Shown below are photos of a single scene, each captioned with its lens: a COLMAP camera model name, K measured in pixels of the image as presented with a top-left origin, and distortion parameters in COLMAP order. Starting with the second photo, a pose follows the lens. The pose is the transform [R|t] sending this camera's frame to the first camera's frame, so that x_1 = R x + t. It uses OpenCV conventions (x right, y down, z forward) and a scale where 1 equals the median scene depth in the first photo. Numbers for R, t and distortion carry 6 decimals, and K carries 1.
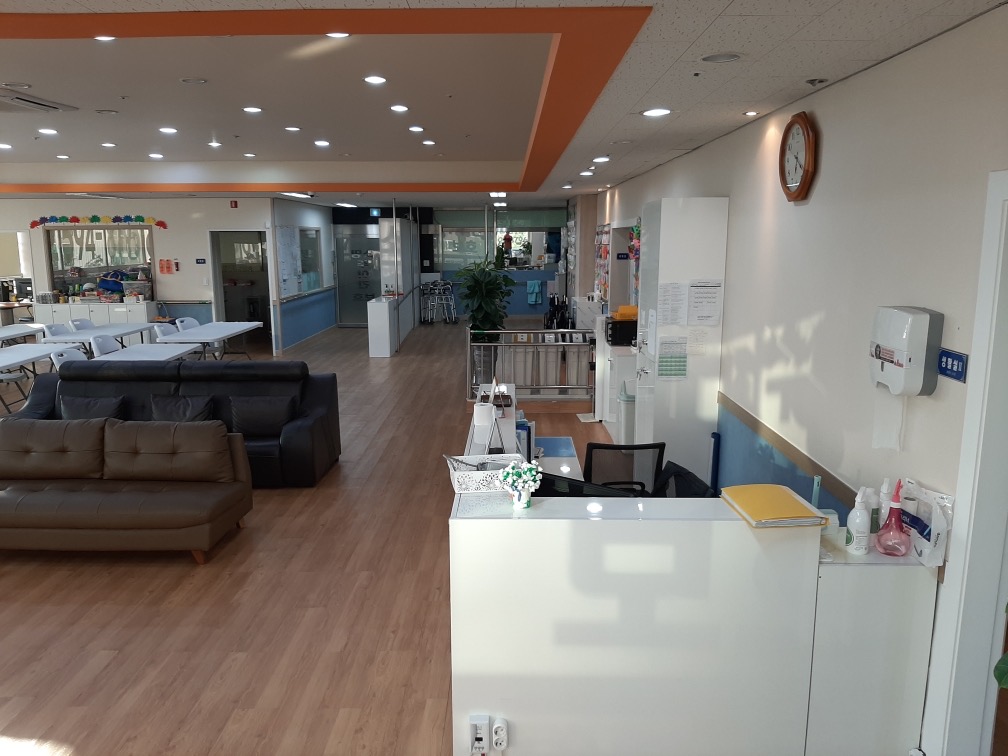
lens RADIAL K [[778.7, 0, 508.1], [0, 778.7, 383.3], [0, 0, 1]] dist [0.084787, -0.155172]
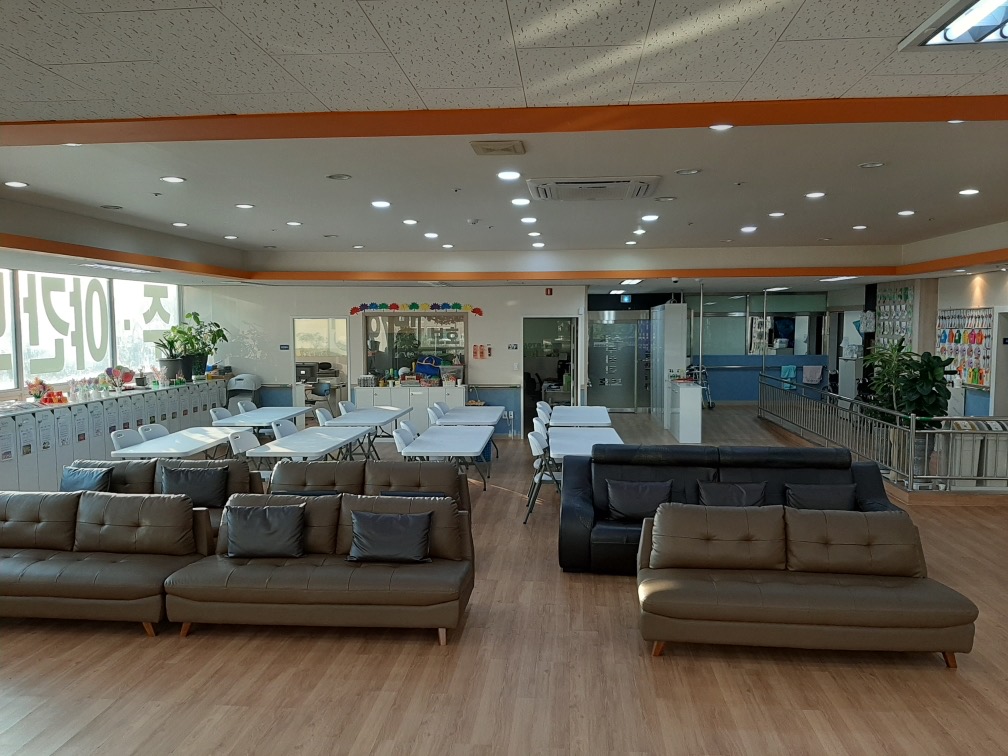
lens RADIAL K [[778.7, 0, 508.1], [0, 778.7, 383.3], [0, 0, 1]] dist [0.084787, -0.155172]
pose [[0.996542, 0.006010, -0.082878, -0.317378], [-0.014952, 0.994072, -0.107690, 0.001581], [0.081739, 0.108556, 0.990724, 0.001356]]
